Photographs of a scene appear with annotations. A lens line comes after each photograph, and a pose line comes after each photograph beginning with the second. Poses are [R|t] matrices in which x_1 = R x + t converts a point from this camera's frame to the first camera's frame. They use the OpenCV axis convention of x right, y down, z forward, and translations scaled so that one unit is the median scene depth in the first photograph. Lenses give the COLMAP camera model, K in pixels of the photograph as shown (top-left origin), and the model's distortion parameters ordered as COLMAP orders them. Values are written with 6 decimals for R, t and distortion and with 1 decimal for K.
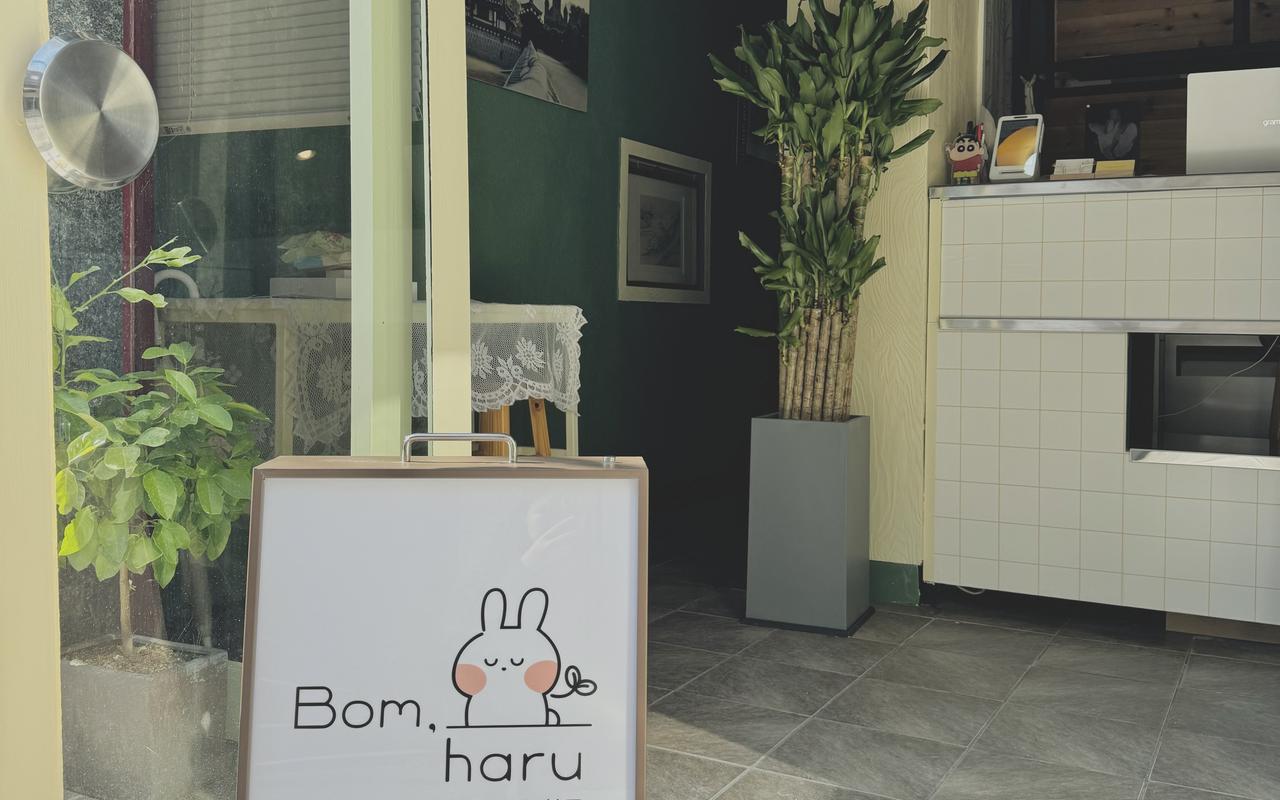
lens RADIAL K [[1188.2, 0, 645.5], [0, 1188.2, 352.7], [0, 0, 1]] dist [0.108594, -0.135895]
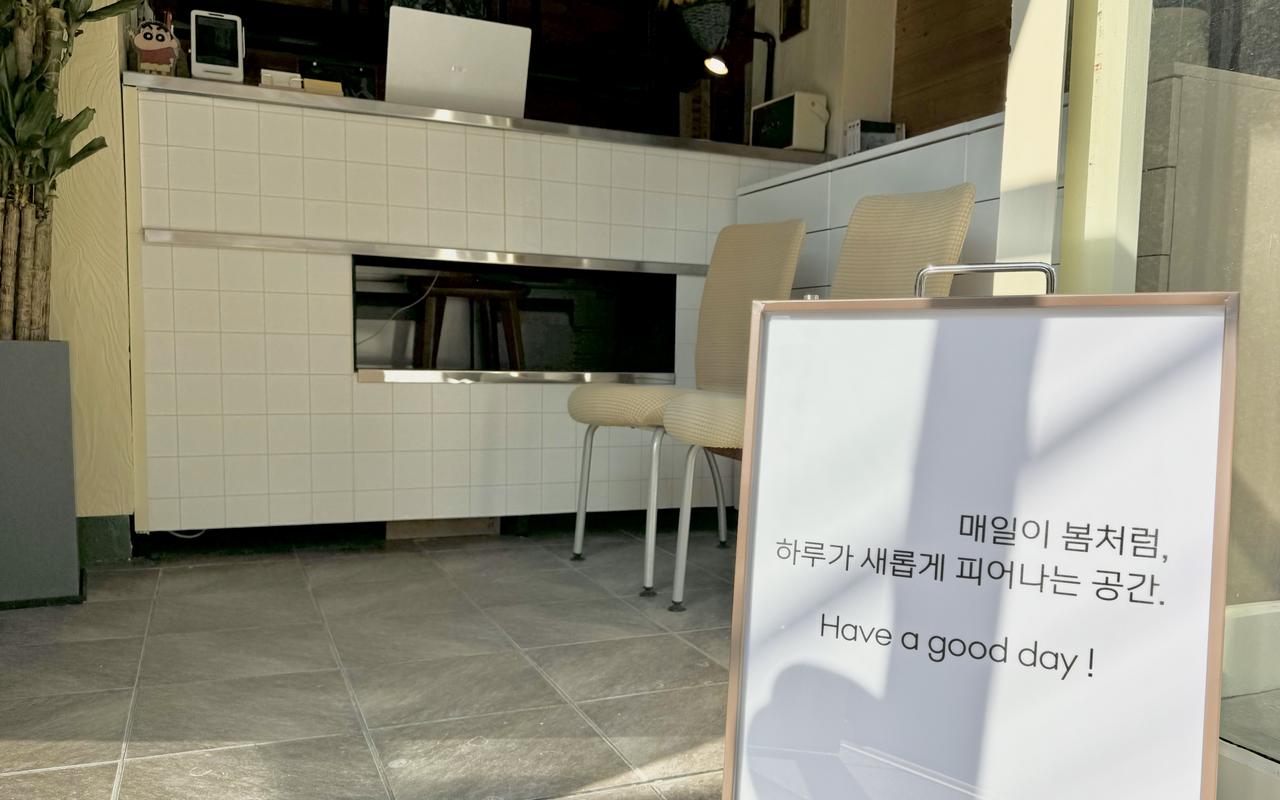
lens RADIAL K [[1033.0, 0, 661.0], [0, 1033.0, 461.7], [0, 0, 1]] dist [0.007510, -0.000651]
pose [[0.614449, -0.082202, 0.784662, -0.132858], [0.003946, 0.994865, 0.101134, 0.067372], [-0.788946, -0.059045, 0.611618, 0.244683]]
